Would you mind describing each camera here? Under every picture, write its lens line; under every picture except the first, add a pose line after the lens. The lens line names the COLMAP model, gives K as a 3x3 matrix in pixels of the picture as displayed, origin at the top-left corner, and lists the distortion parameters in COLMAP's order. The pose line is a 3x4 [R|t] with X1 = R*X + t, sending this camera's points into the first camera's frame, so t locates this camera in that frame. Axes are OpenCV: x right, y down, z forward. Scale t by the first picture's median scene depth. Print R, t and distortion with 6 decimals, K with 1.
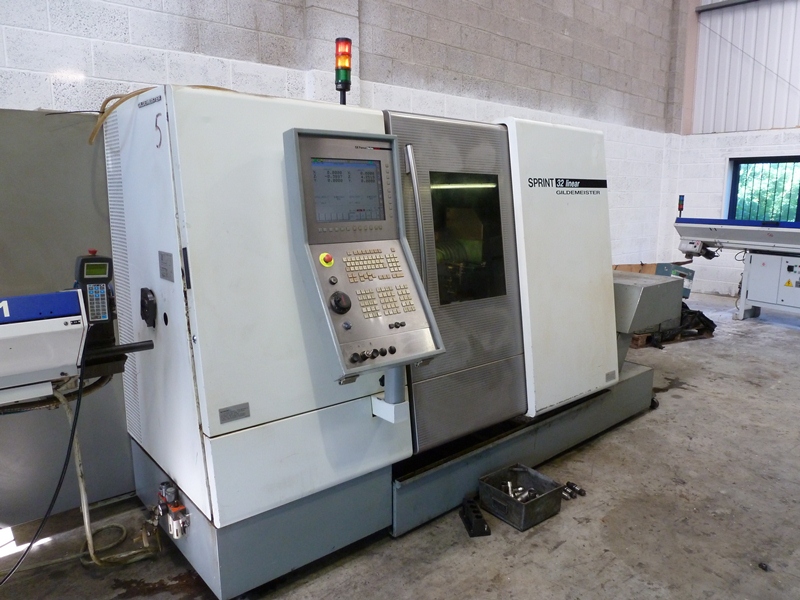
lens RADIAL K [[578.8, 0, 400.0], [0, 578.8, 300.0], [0, 0, 1]] dist [-0.068965, 0.032644]
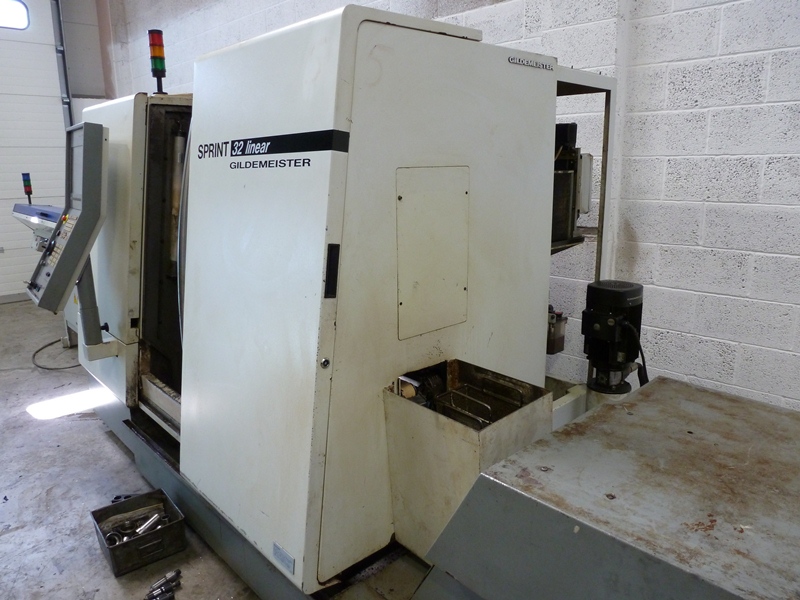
lens RADIAL K [[578.8, 0, 400.0], [0, 578.8, 300.0], [0, 0, 1]] dist [-0.068965, 0.032644]
pose [[0.038337, 0.230607, -0.972291, 0.866889], [-0.161626, 0.961626, 0.221705, -0.211666], [0.986107, 0.148648, 0.074138, 1.141216]]
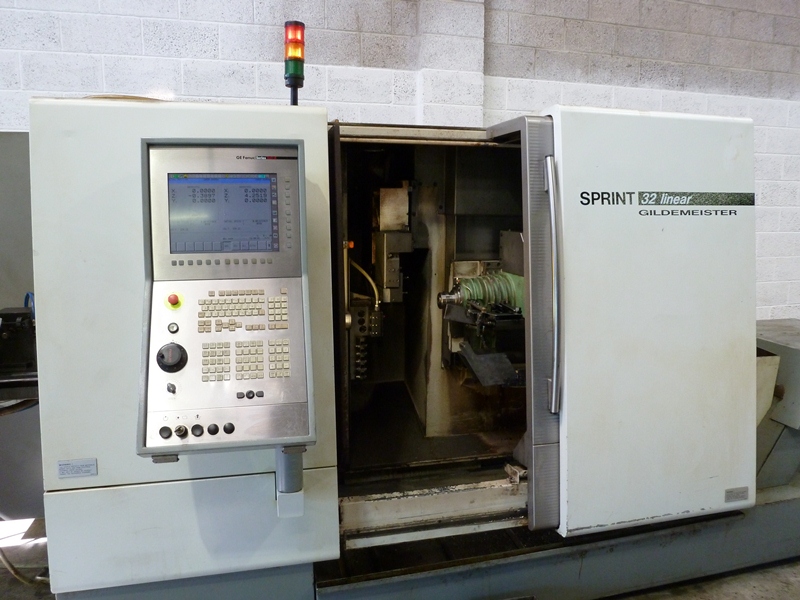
lens RADIAL K [[578.8, 0, 400.0], [0, 578.8, 300.0], [0, 0, 1]] dist [-0.068965, 0.032644]
pose [[0.894136, 0.075346, -0.441412, 0.323861], [-0.082158, 0.996612, 0.003693, -0.064433], [0.440195, 0.032964, 0.897297, 0.278586]]
